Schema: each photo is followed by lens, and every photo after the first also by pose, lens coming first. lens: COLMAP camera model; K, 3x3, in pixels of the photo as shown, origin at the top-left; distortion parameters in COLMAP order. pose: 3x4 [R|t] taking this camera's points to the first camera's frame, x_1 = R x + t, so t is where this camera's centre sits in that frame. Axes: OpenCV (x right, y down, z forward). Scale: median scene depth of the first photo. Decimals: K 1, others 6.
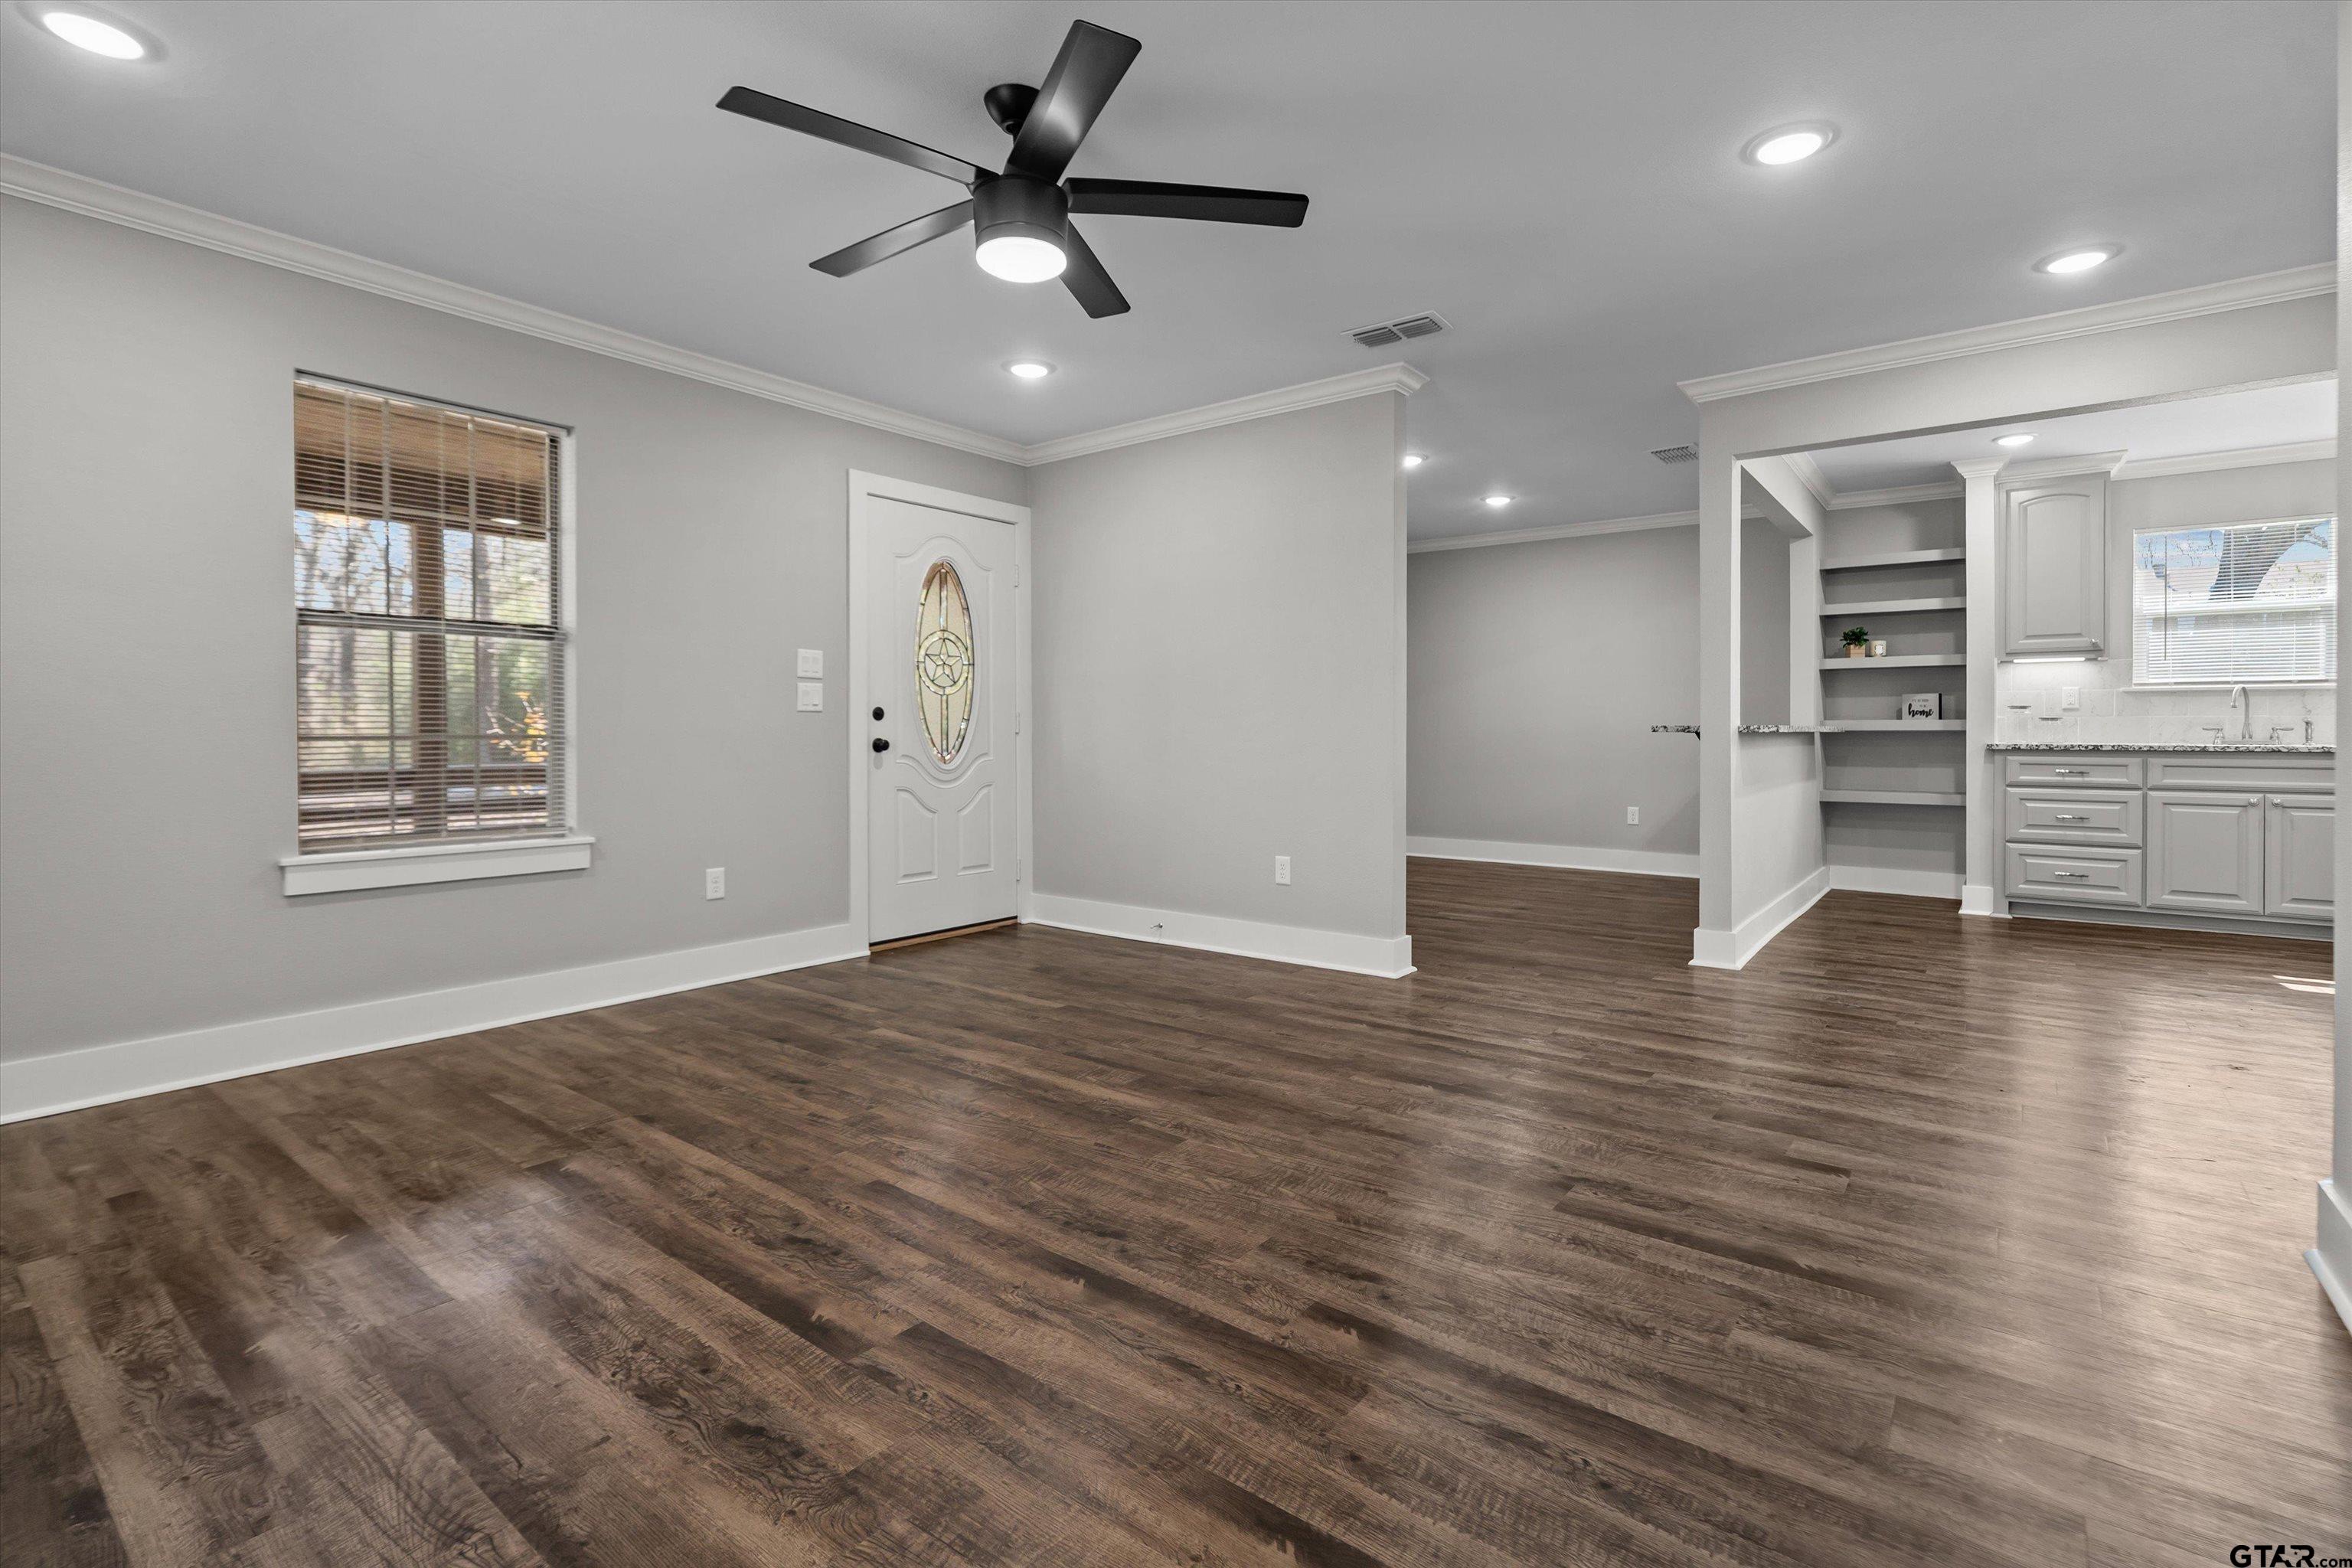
lens RADIAL K [[1074.2, 0, 1196.7], [0, 1074.2, 728.2], [0, 0, 1]] dist [-0.004715, 0.000933]
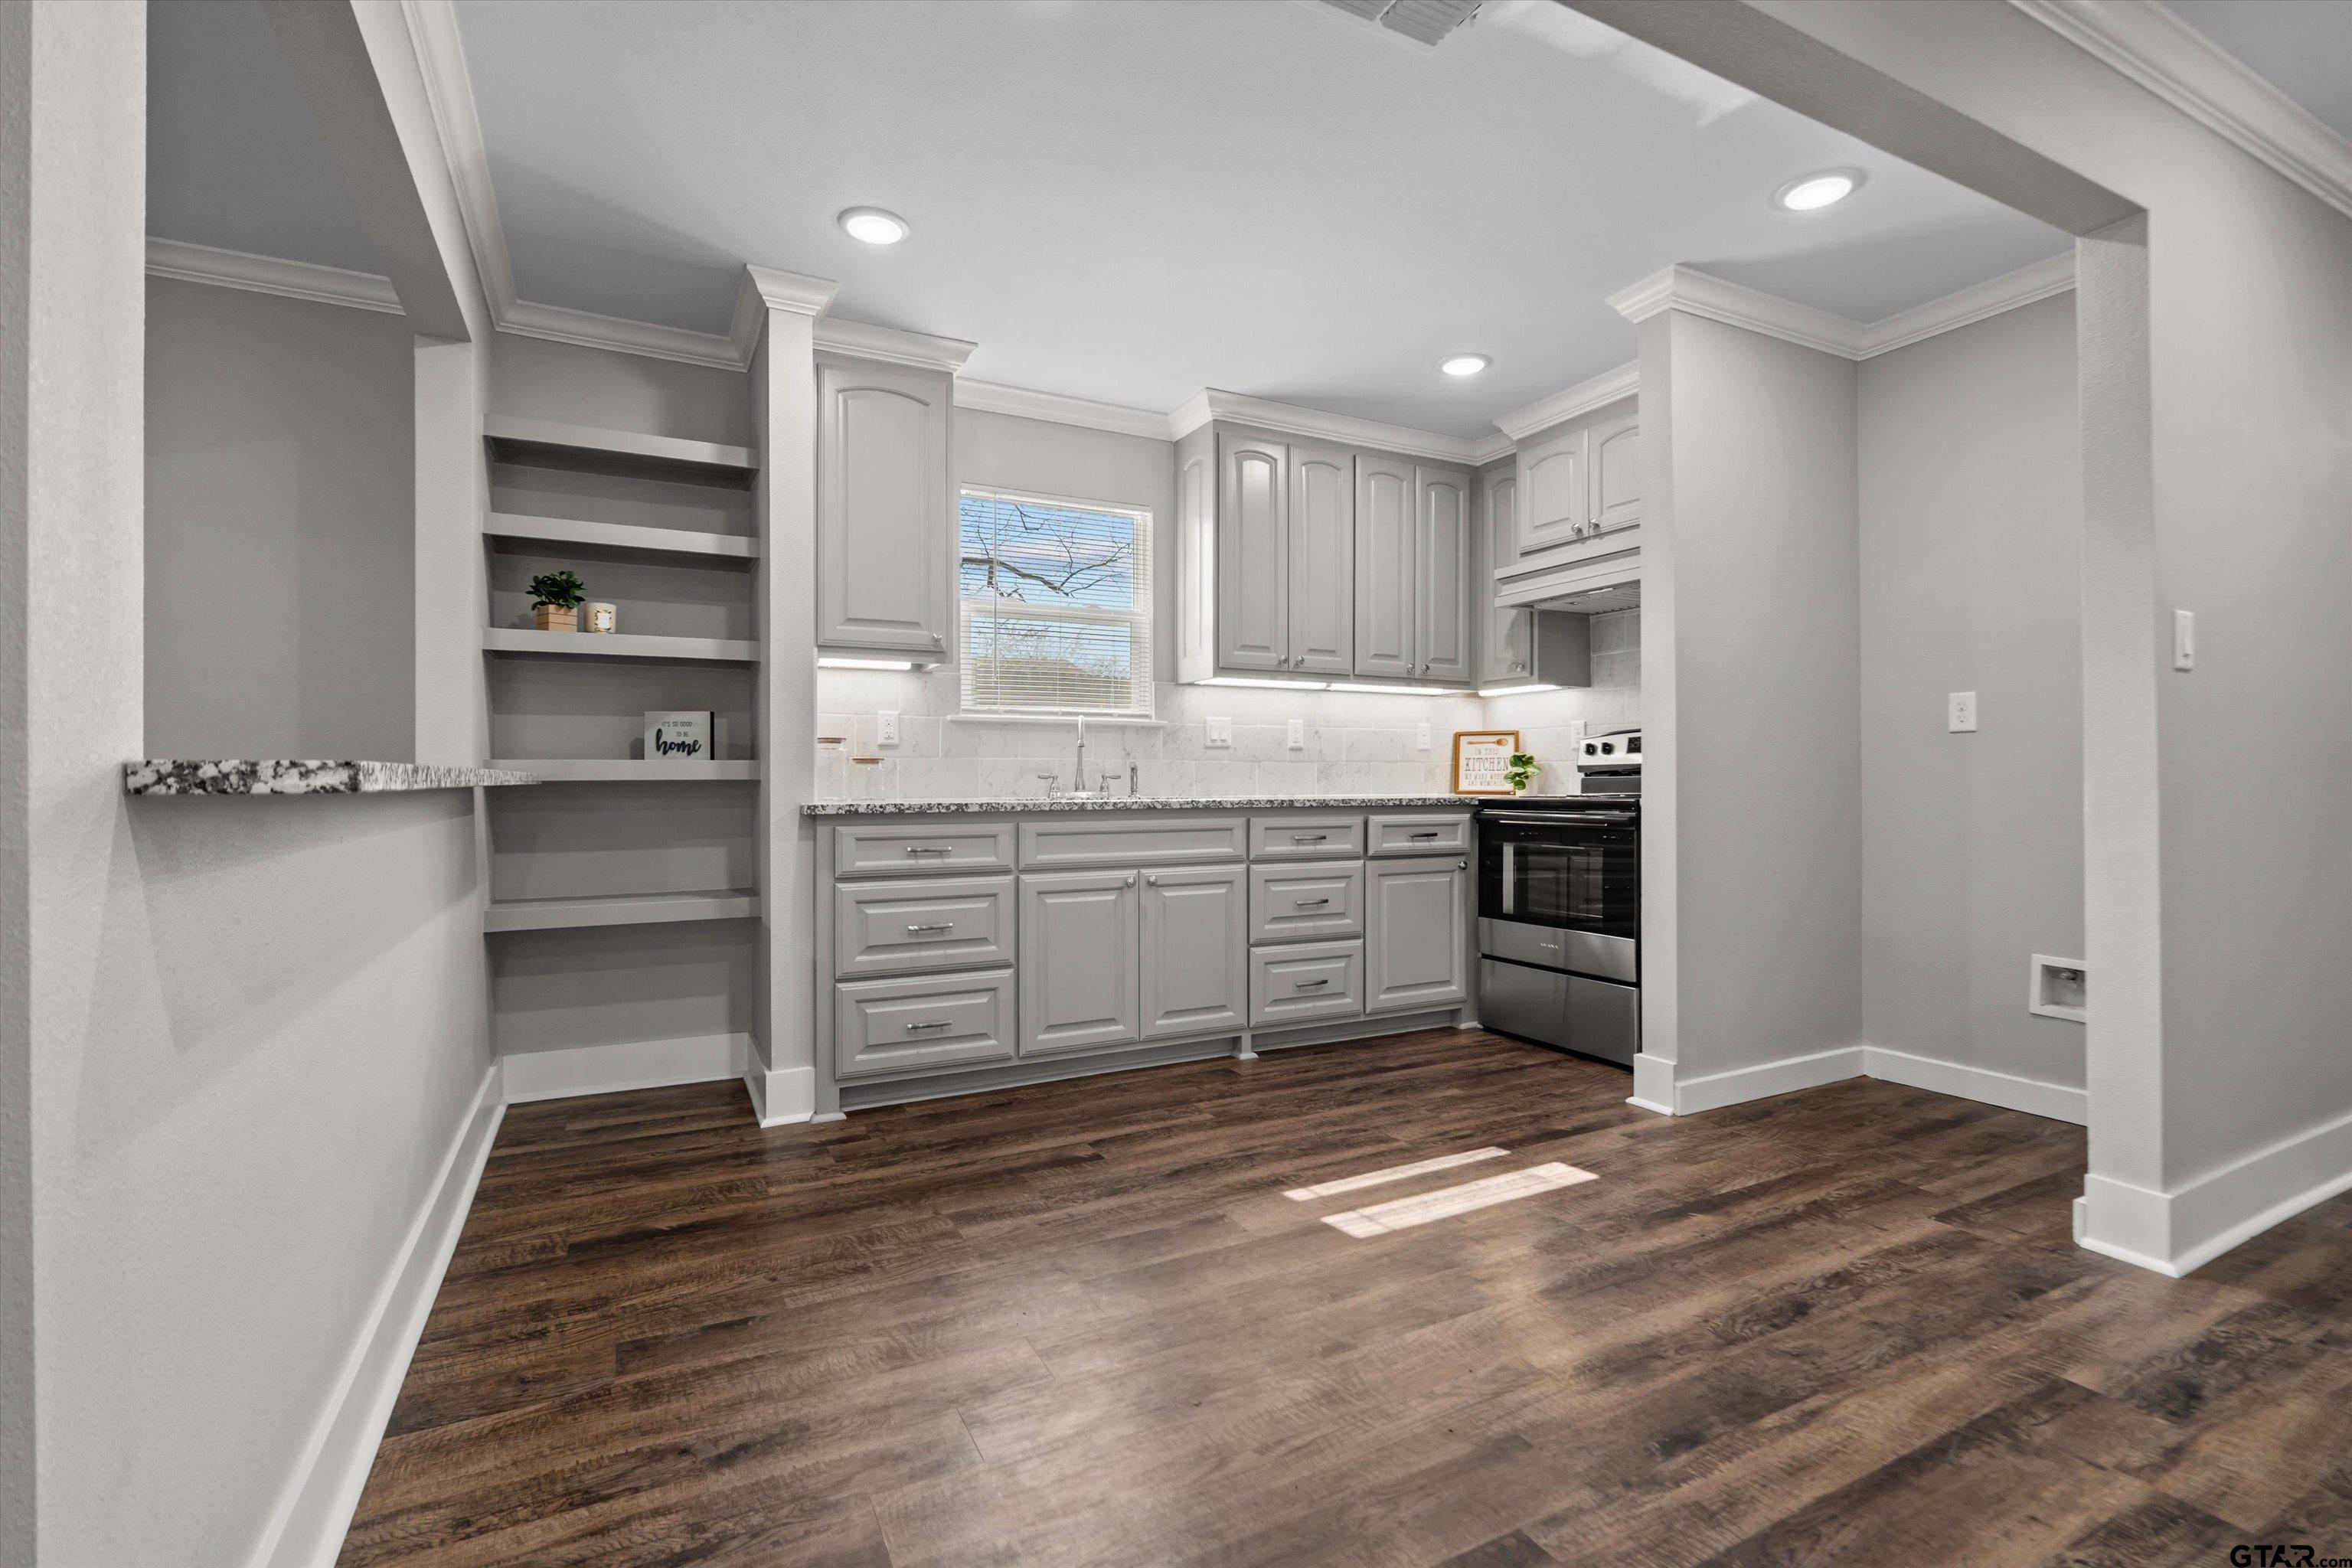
lens RADIAL K [[1074.2, 0, 1184.7], [0, 1074.2, 776.2], [0, 0, 1]] dist [-0.004715, 0.000933]
pose [[0.426460, -0.000105, 0.904507, 0.630167], [0.000208, 1.000000, 0.000018, 0.000517], [-0.904507, 0.000181, 0.426460, 1.143130]]
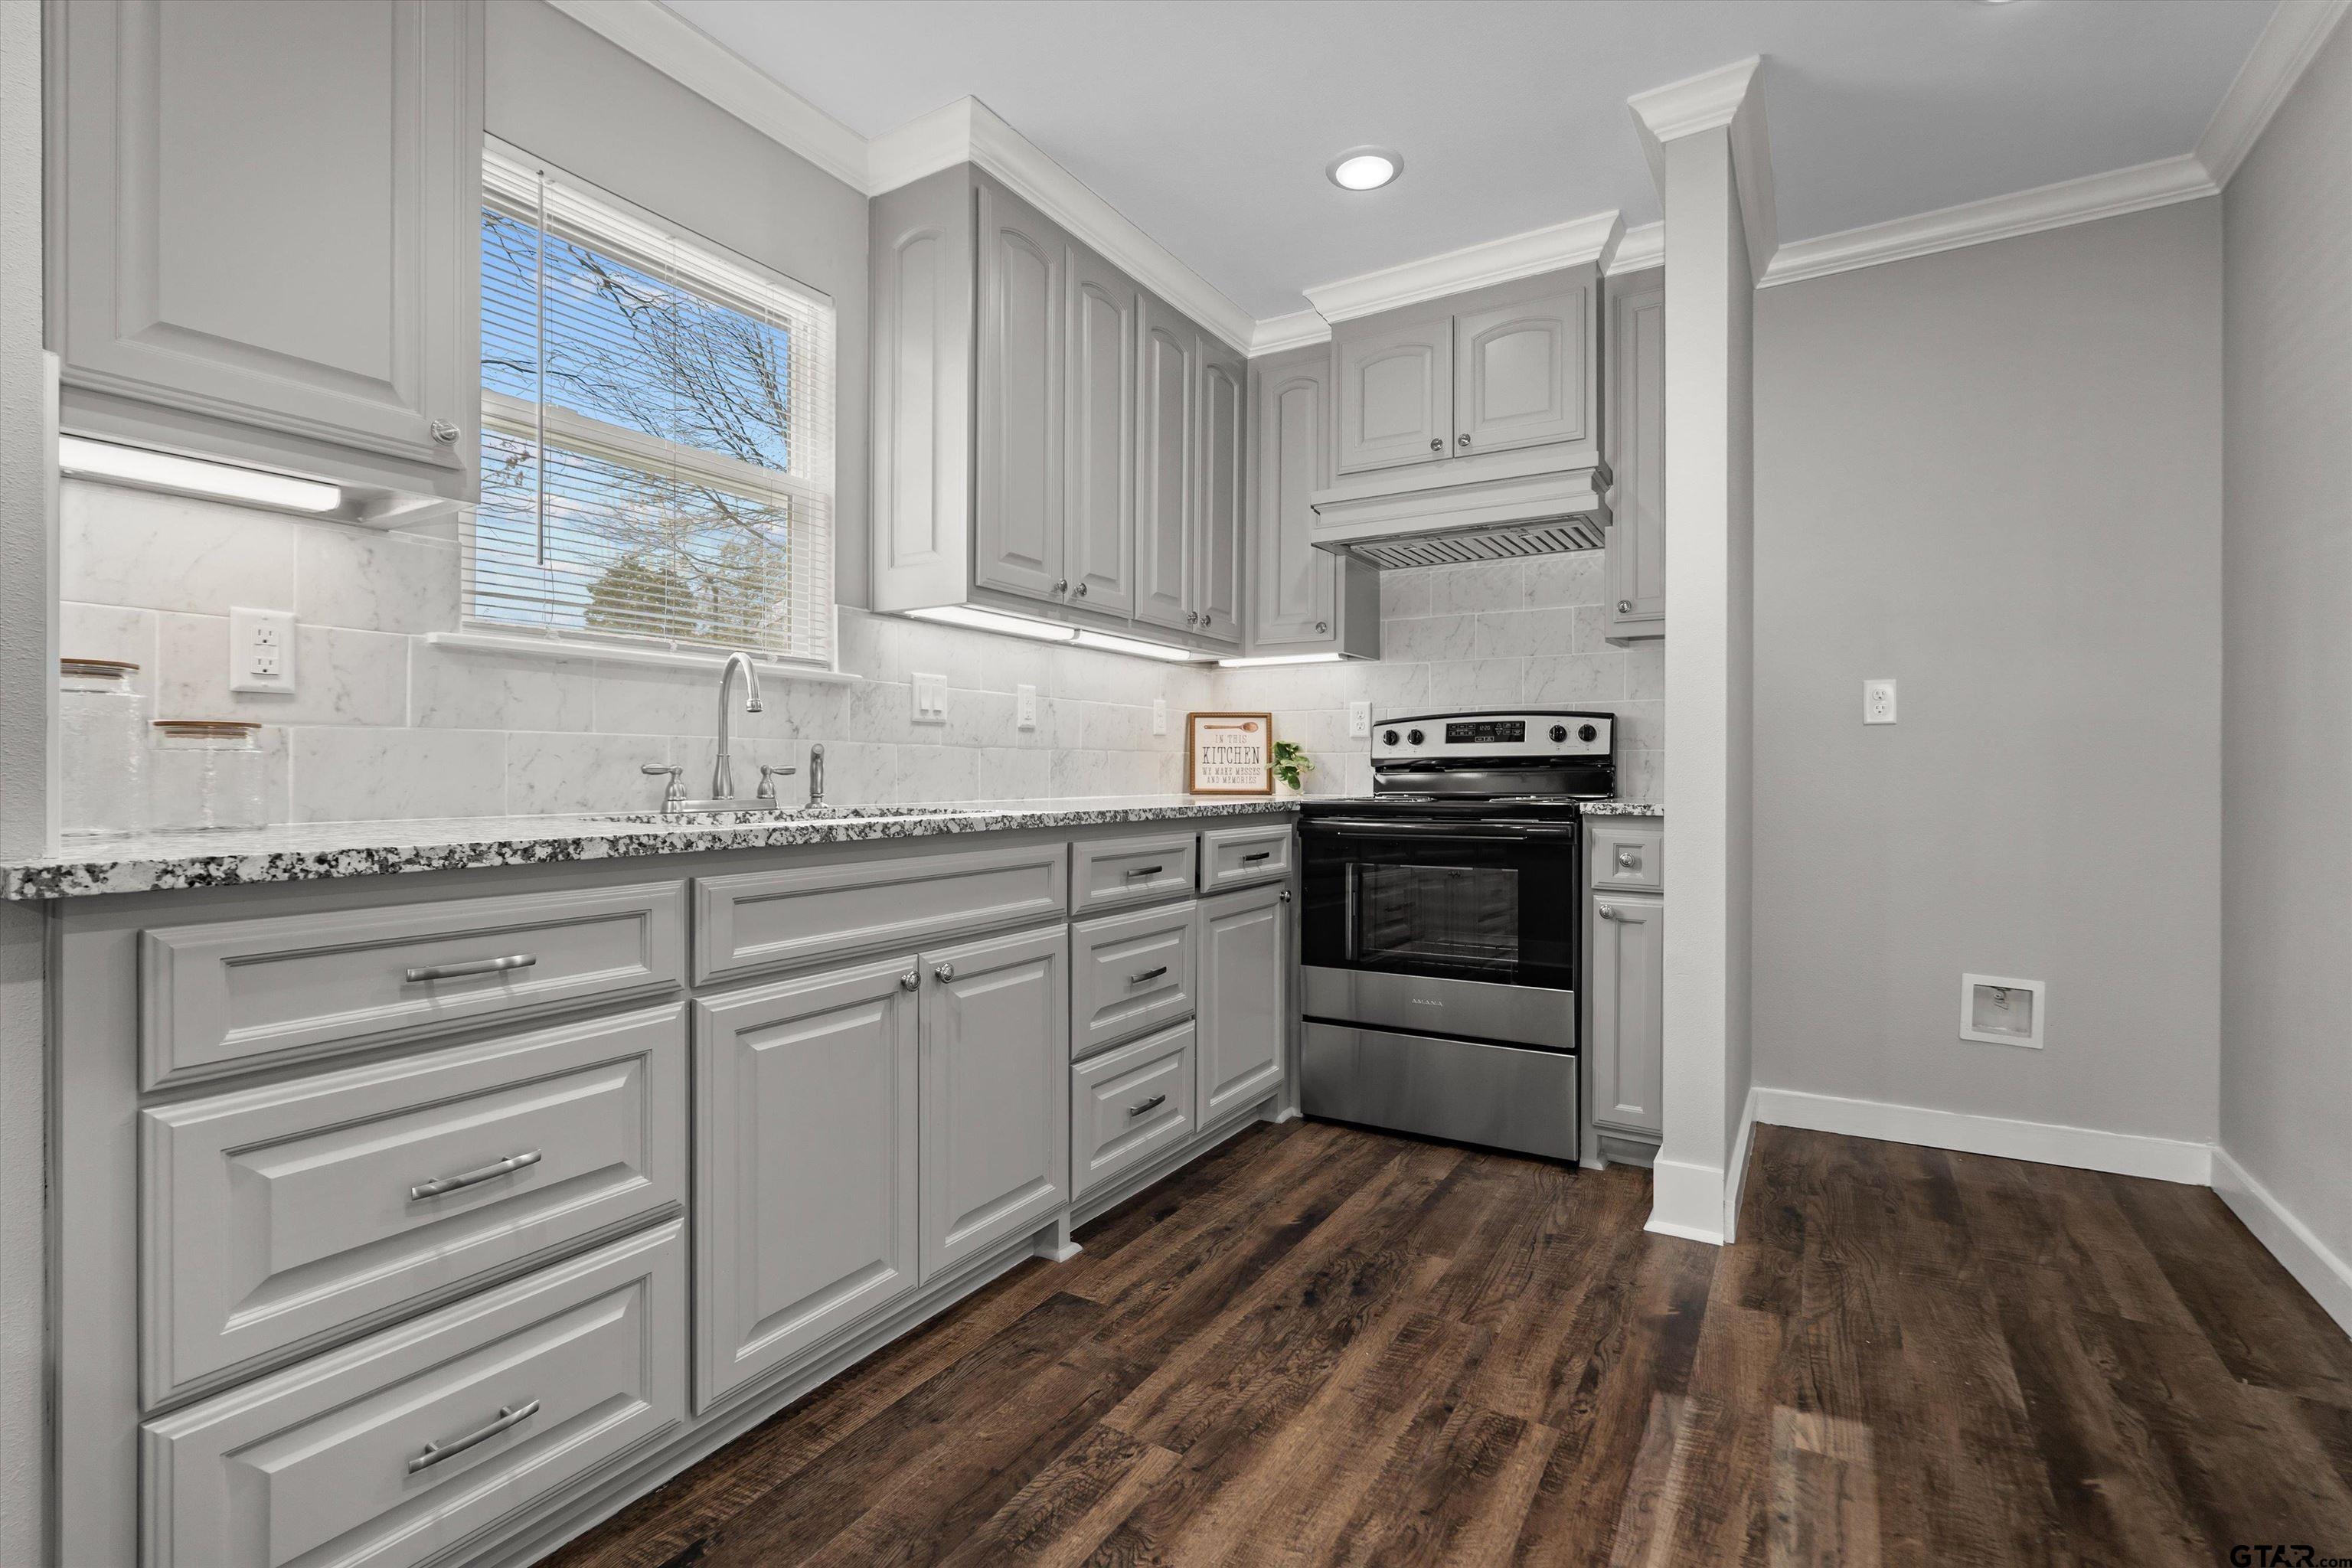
lens RADIAL K [[1074.2, 0, 1195.7], [0, 1074.2, 774.1], [0, 0, 1]] dist [-0.004715, 0.000933]
pose [[-0.108125, -0.005561, 0.994122, 1.070978], [-0.005629, 0.999972, 0.004981, -0.001672], [-0.994121, -0.005057, -0.108153, 1.613399]]
